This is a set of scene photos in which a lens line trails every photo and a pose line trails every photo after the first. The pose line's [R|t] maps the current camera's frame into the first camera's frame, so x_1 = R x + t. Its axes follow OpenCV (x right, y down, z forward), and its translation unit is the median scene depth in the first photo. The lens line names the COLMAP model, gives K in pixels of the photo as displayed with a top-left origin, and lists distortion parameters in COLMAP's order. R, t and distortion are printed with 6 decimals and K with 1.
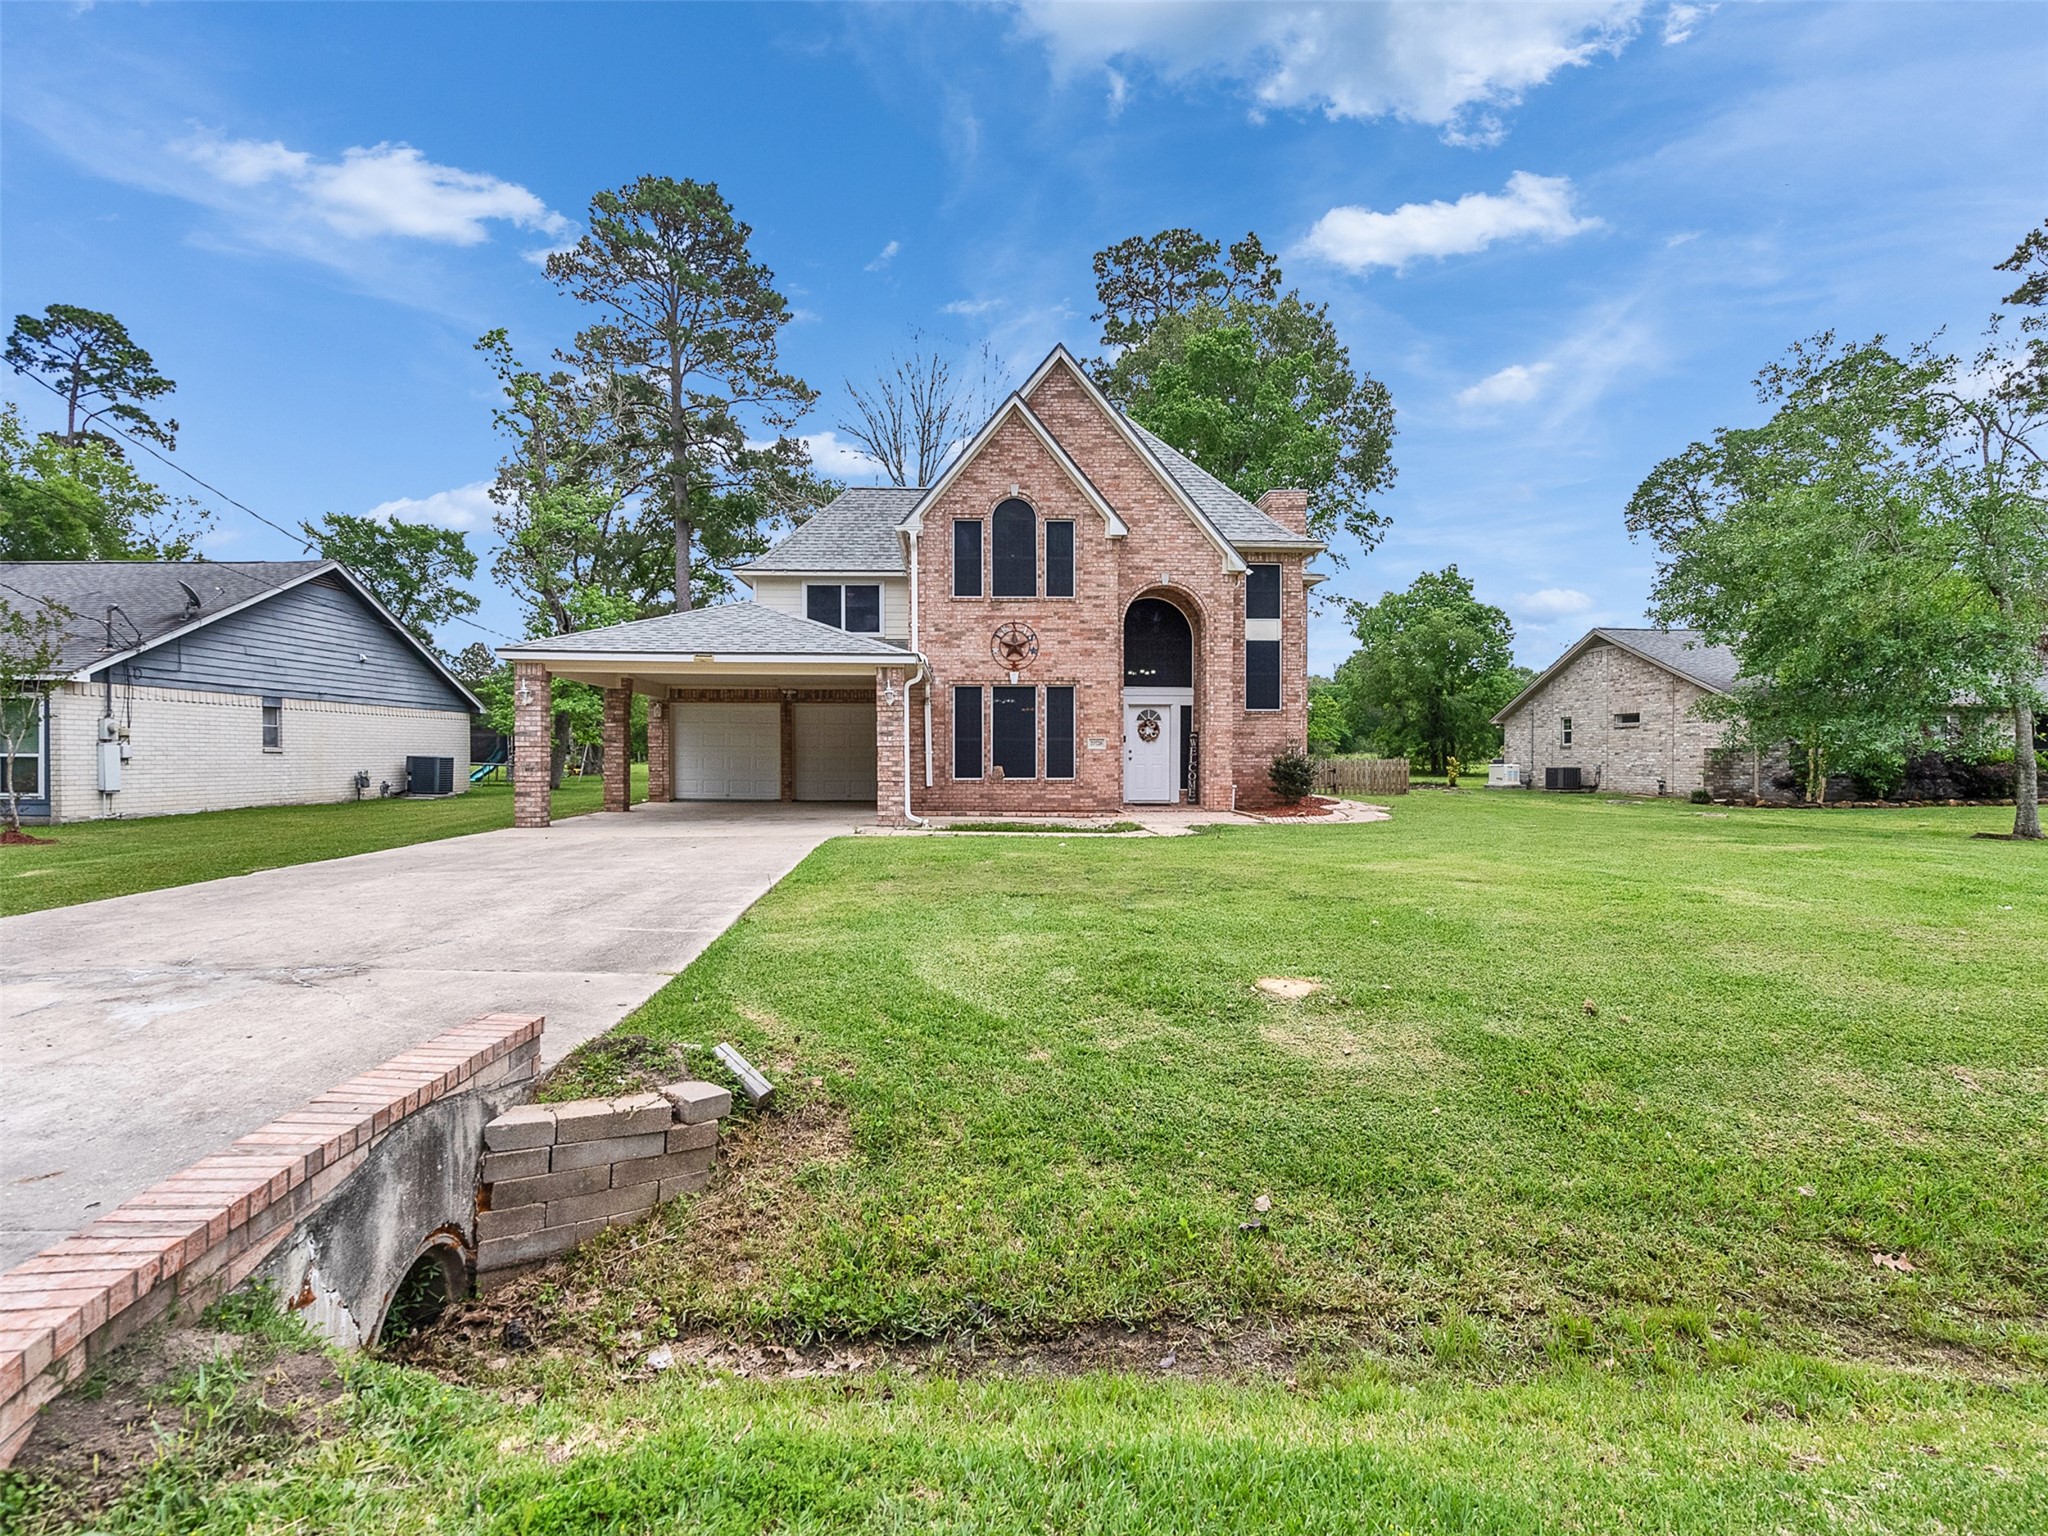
lens RADIAL K [[1044.8, 0, 1010.4], [0, 1044.8, 766.7], [0, 0, 1]] dist [-0.007594, 0.005194]
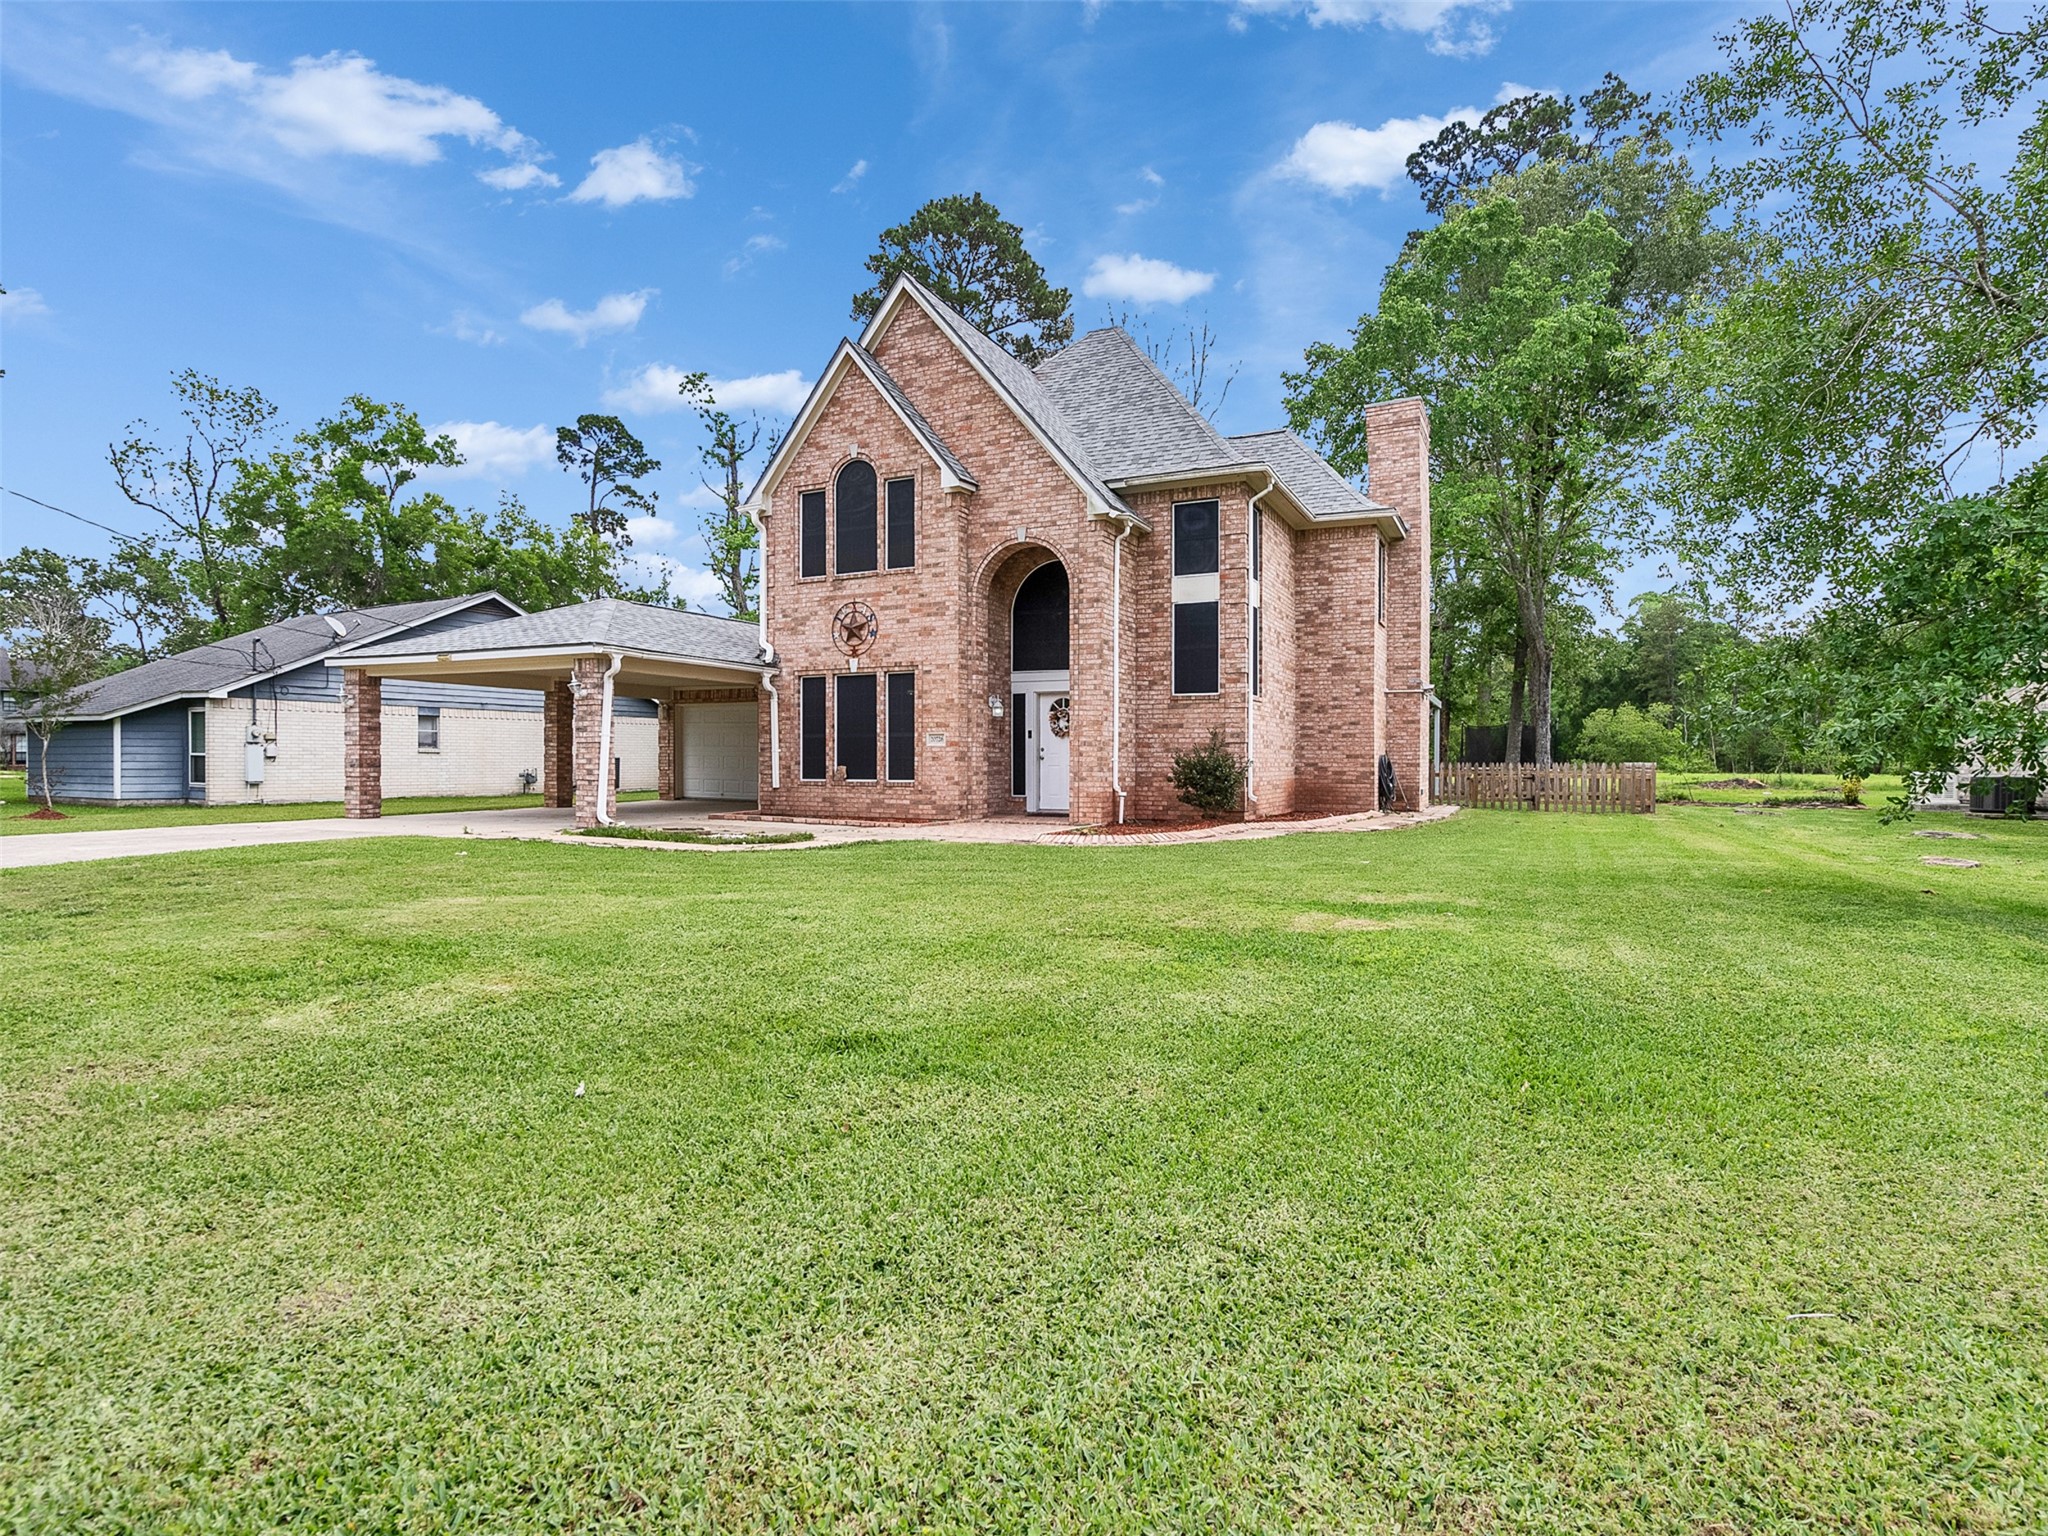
lens RADIAL K [[1044.8, 0, 1005.9], [0, 1044.8, 766.2], [0, 0, 1]] dist [-0.007594, 0.005194]
pose [[0.873763, 0.004561, -0.486331, 0.537631], [-0.006689, 0.999974, -0.002640, 0.000981], [0.486306, 0.005560, 0.873771, 0.296418]]
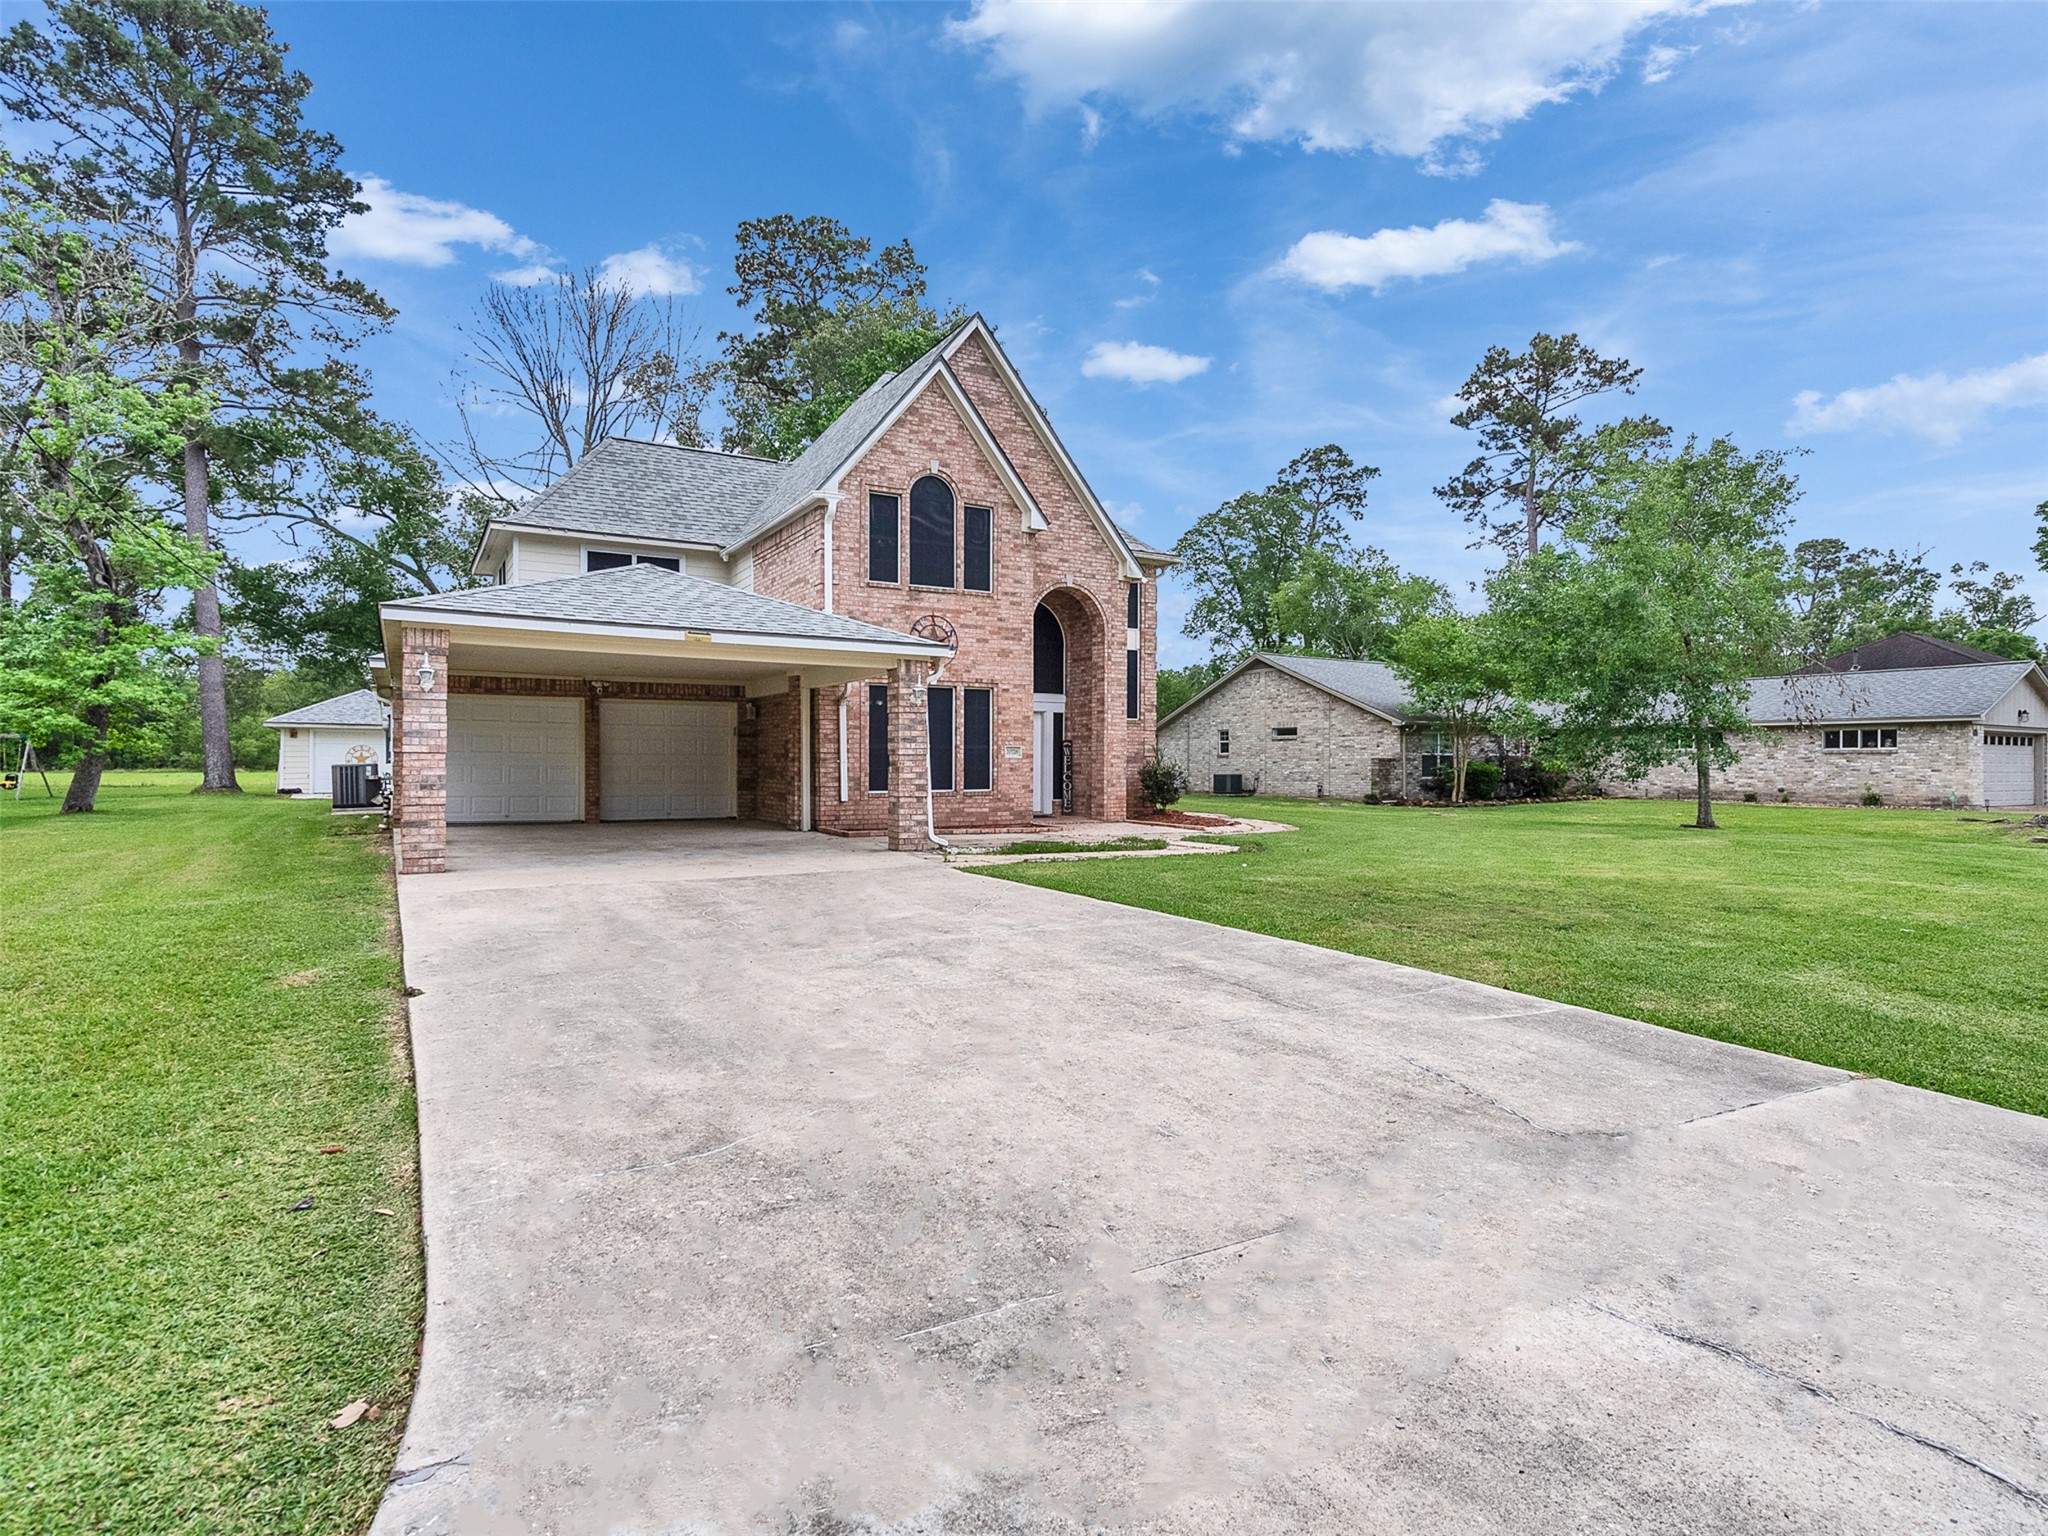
lens RADIAL K [[1044.8, 0, 1008.8], [0, 1044.8, 761.6], [0, 0, 1]] dist [-0.007594, 0.005194]
pose [[0.886468, 0.001847, 0.462786, -0.348439], [0.002843, 0.999951, -0.009436, -0.004987], [-0.462781, 0.009680, 0.886420, 0.182507]]
